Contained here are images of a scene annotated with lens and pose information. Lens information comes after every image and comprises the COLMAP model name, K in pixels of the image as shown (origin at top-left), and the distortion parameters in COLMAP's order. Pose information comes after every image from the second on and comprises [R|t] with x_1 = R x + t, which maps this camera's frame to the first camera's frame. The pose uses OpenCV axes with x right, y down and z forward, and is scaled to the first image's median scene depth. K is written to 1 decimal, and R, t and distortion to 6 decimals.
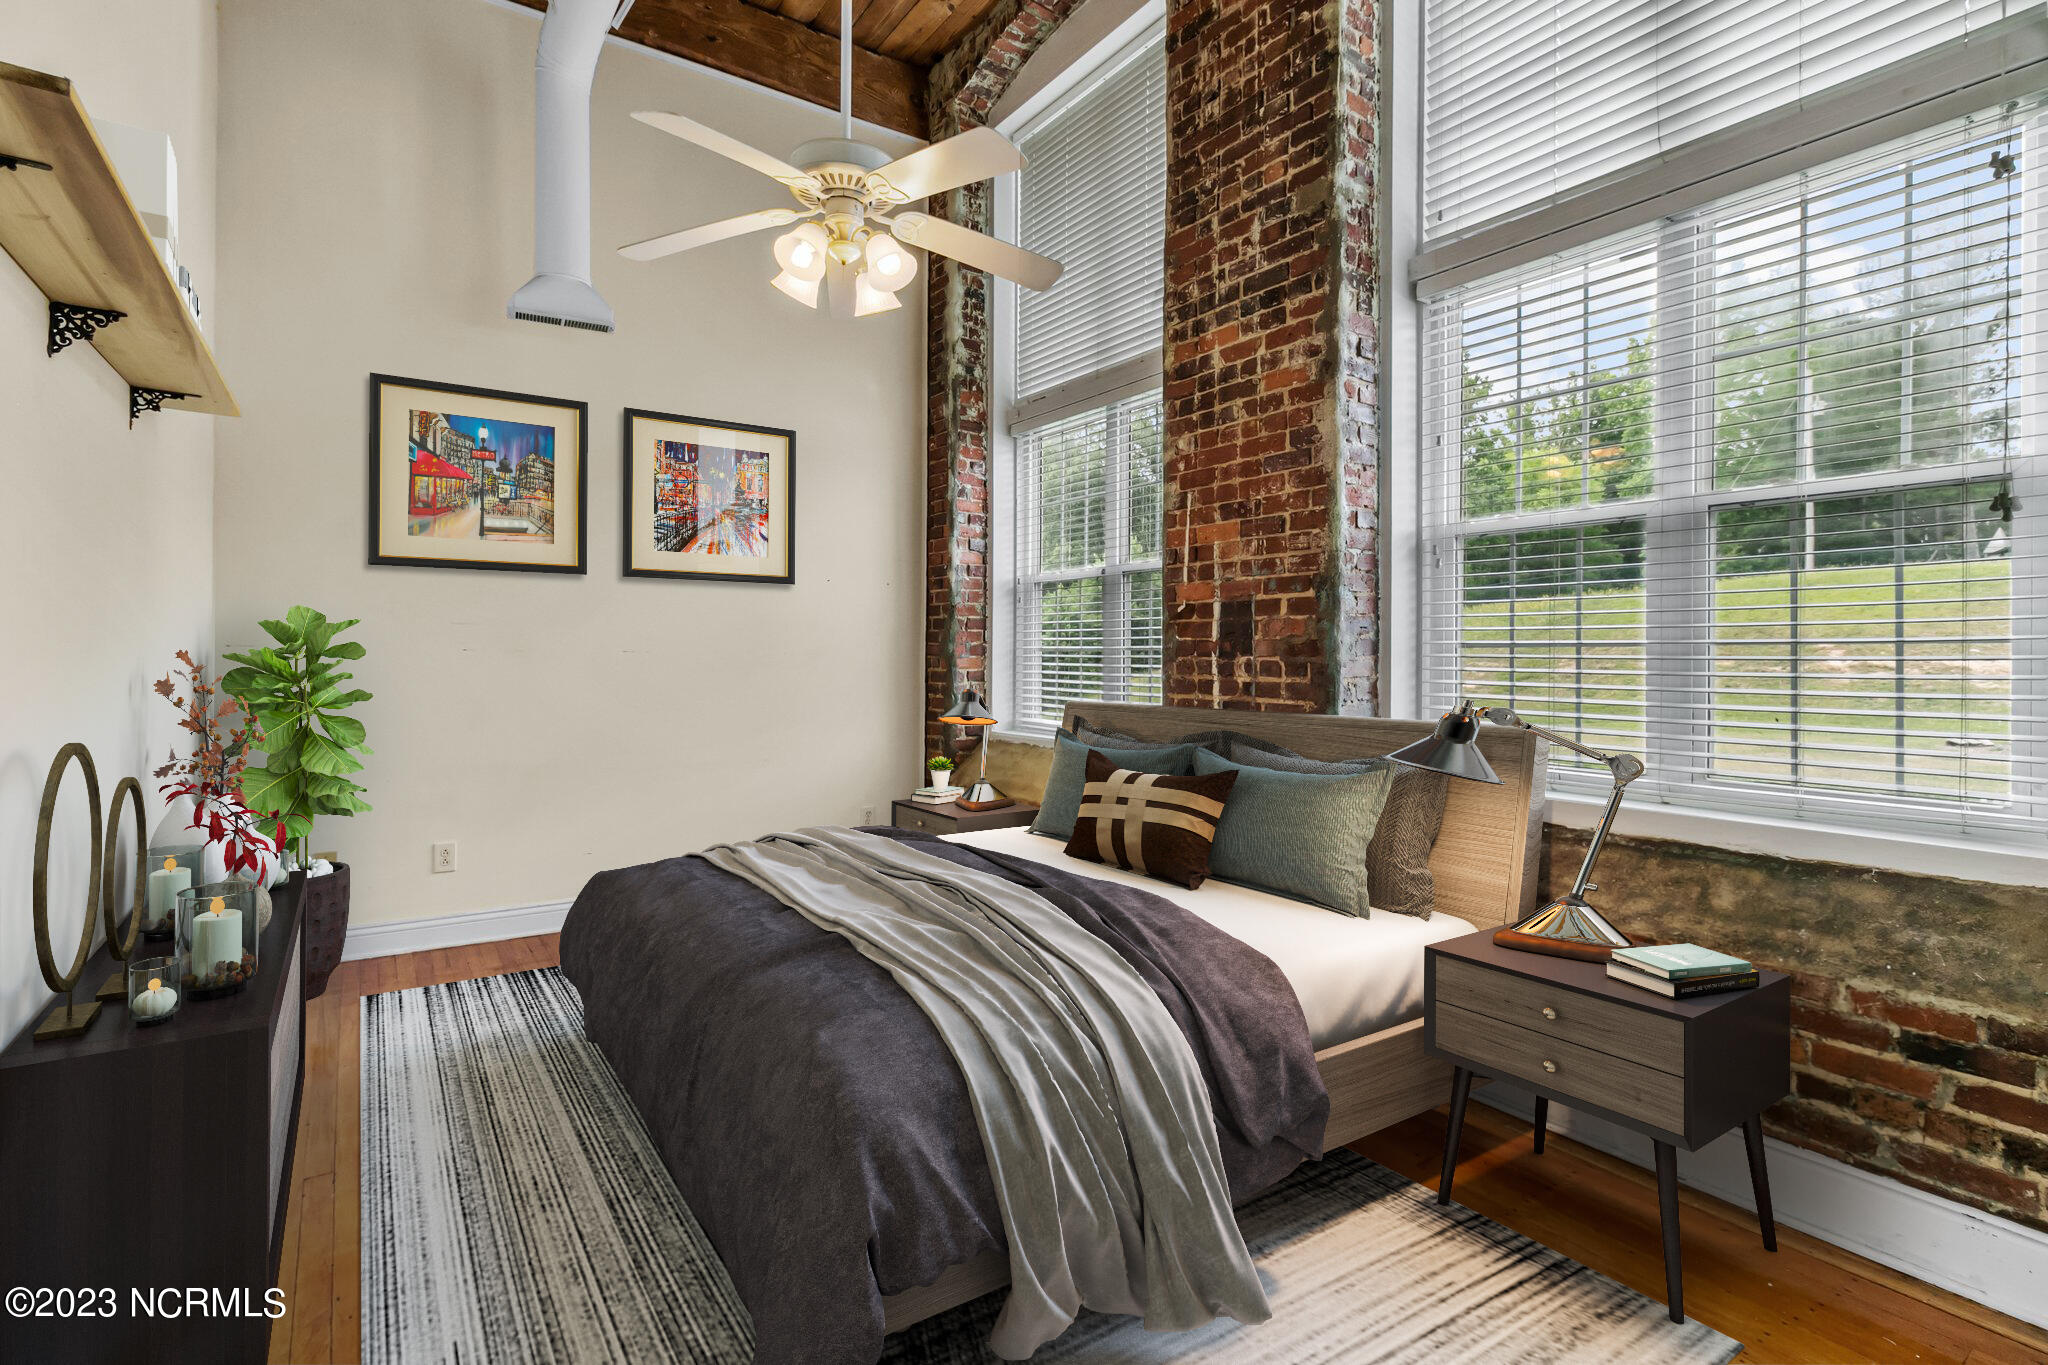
lens RADIAL K [[994.1, 0, 1028.7], [0, 994.1, 676.4], [0, 0, 1]] dist [0.002560, 0.000645]
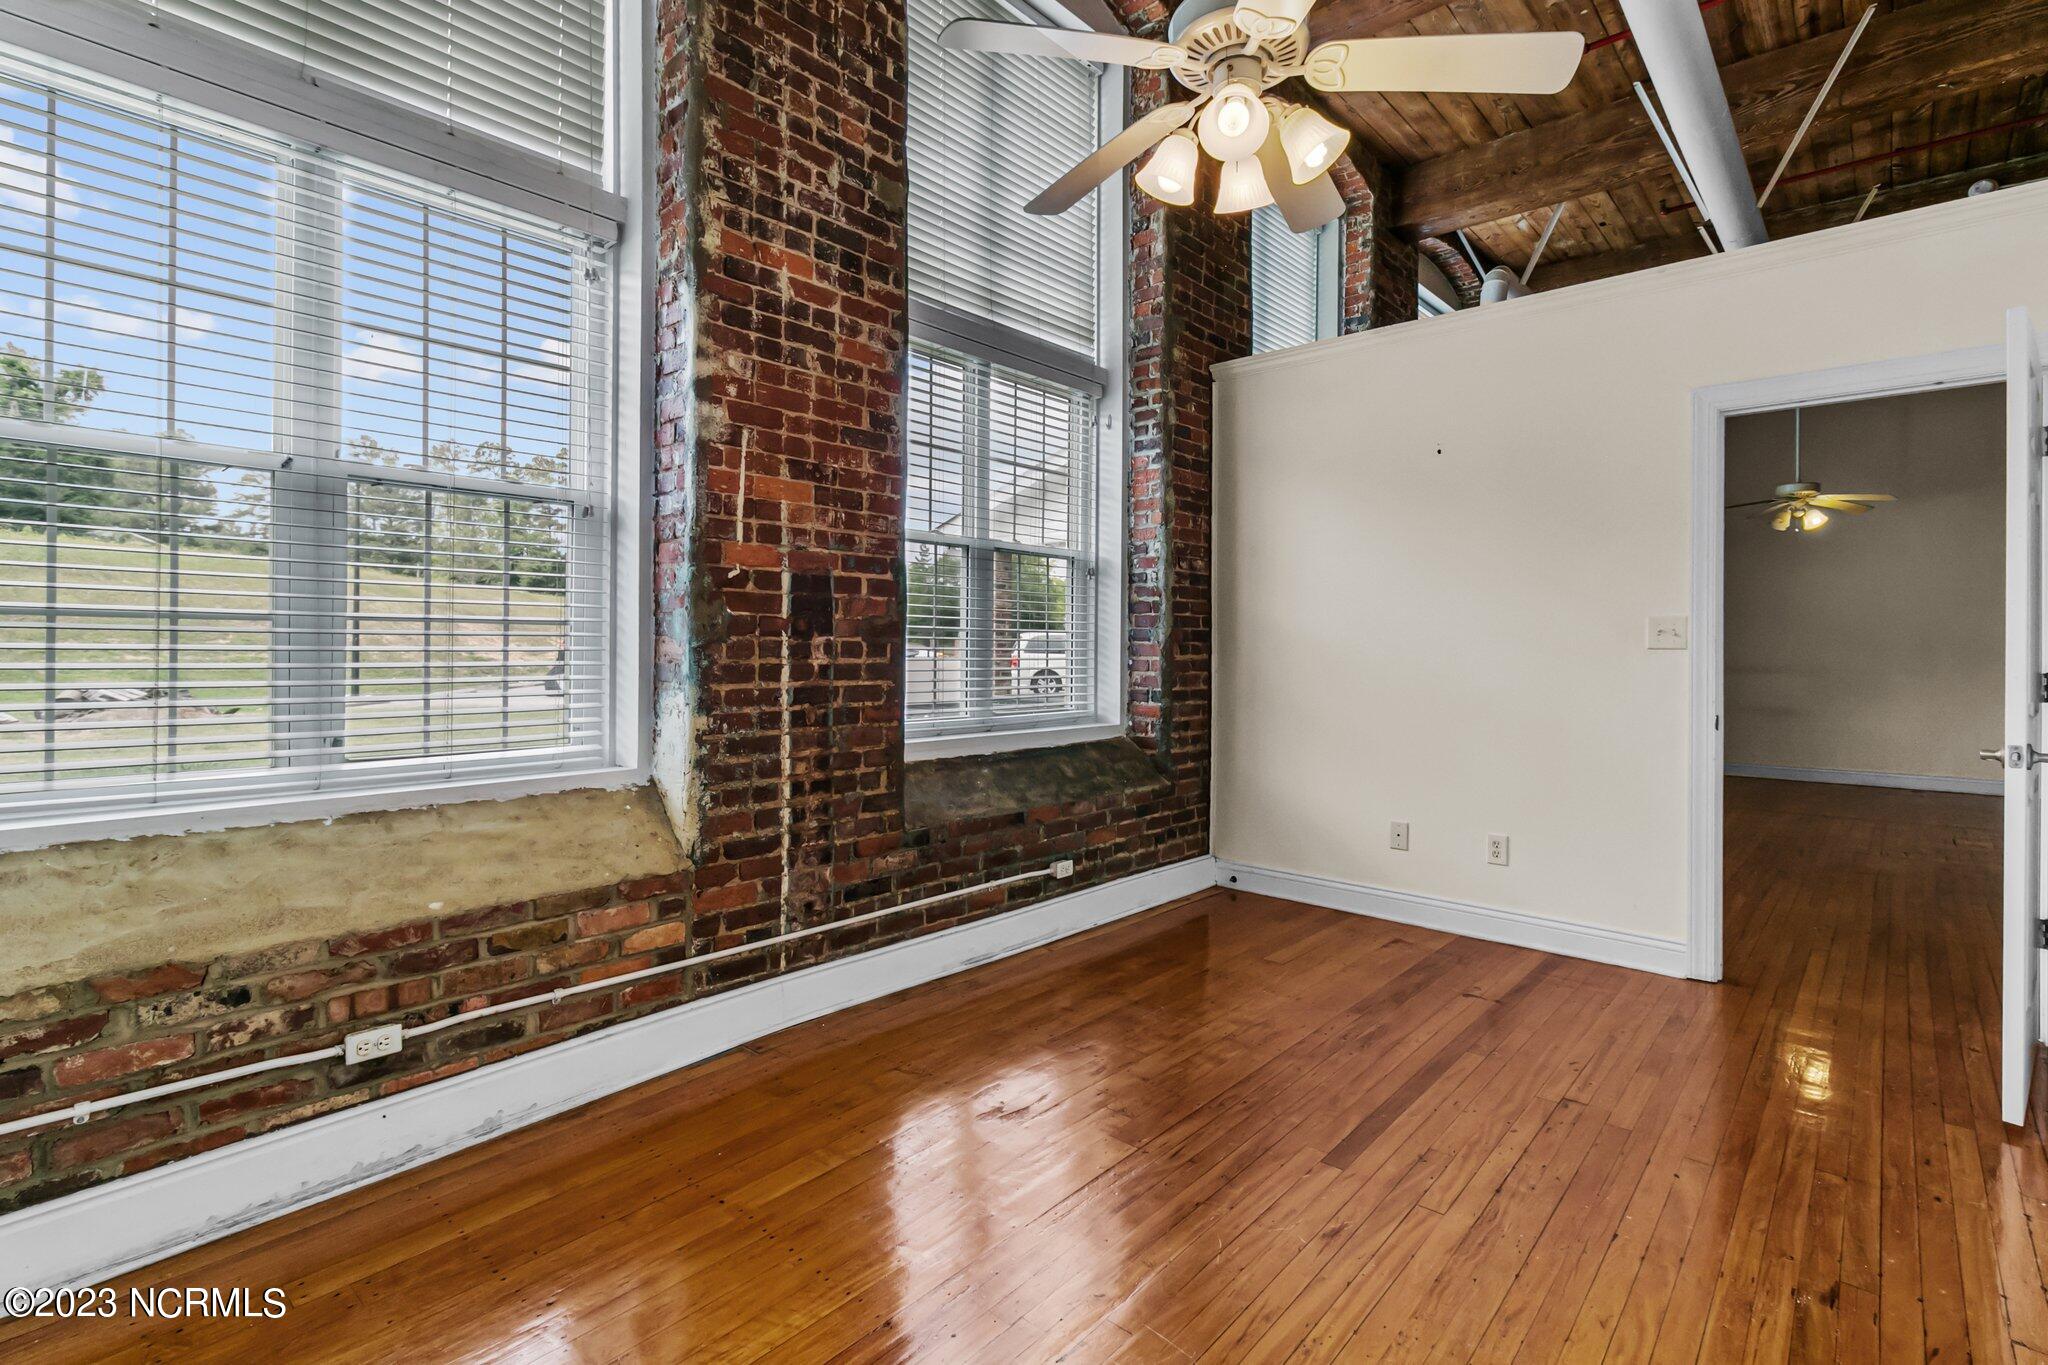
lens RADIAL K [[994.1, 0, 1028.6], [0, 994.1, 662.6], [0, 0, 1]] dist [0.002560, 0.000645]
pose [[-0.262072, -0.026154, 0.964694, -0.696557], [0.006394, 0.999564, 0.028836, -0.020906], [-0.965027, 0.013726, -0.261790, 1.036270]]
